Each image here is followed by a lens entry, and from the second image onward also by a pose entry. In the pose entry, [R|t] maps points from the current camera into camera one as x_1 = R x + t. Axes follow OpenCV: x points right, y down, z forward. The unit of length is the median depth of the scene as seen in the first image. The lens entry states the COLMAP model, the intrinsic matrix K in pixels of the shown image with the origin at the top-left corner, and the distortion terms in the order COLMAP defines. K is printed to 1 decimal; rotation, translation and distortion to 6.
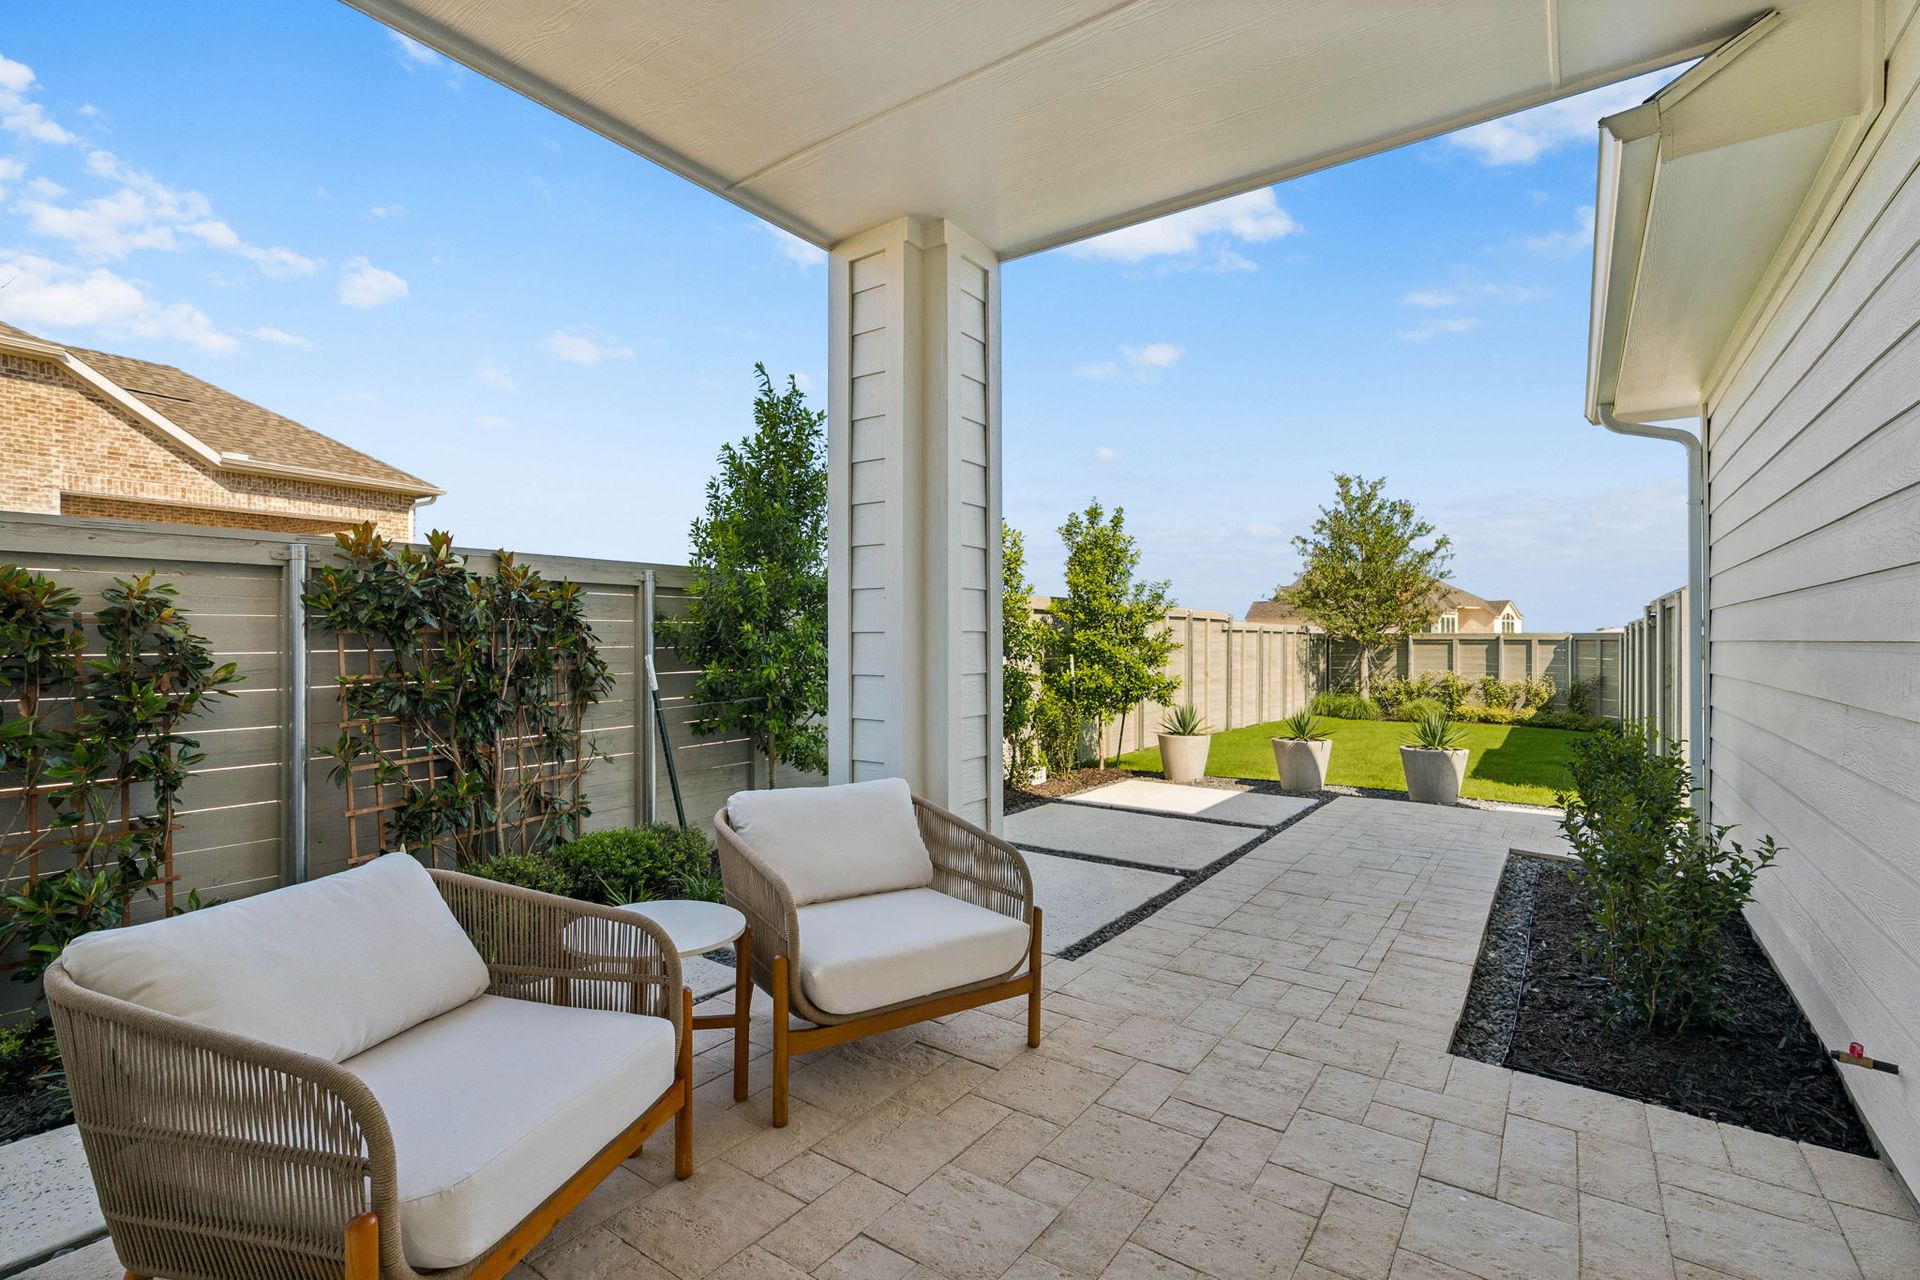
lens RADIAL K [[878.5, 0, 949.1], [0, 878.5, 628.9], [0, 0, 1]] dist [0.001312, -0.000150]
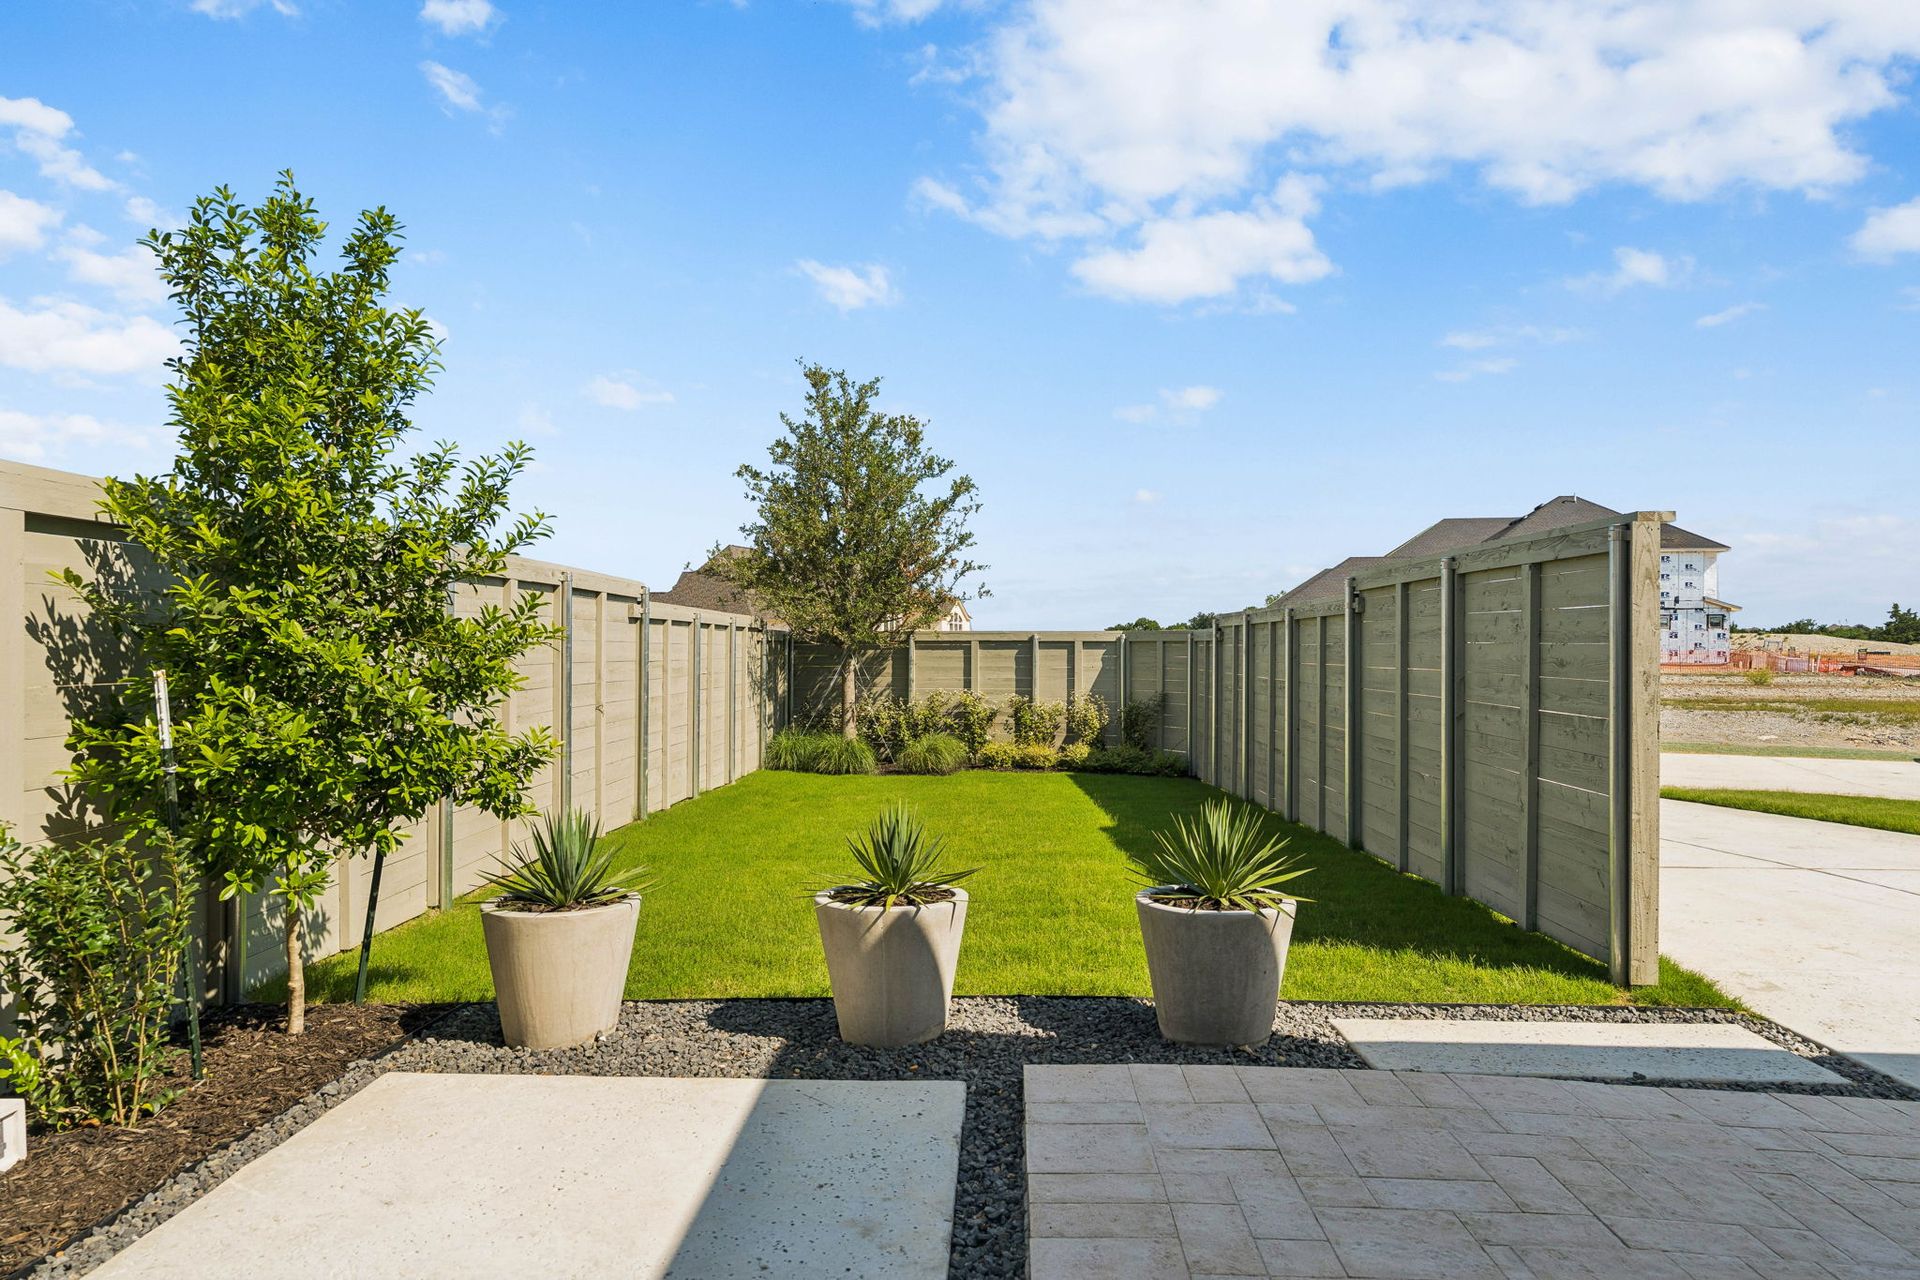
lens RADIAL K [[1273.1, 0, 955.8], [0, 1273.1, 625.3], [0, 0, 1]] dist [0.001875, 0.001630]
pose [[0.839083, 0.007648, 0.543949, 0.058796], [-0.004559, 0.999965, -0.007026, 0.007727], [-0.543984, 0.003416, 0.839089, 0.234081]]
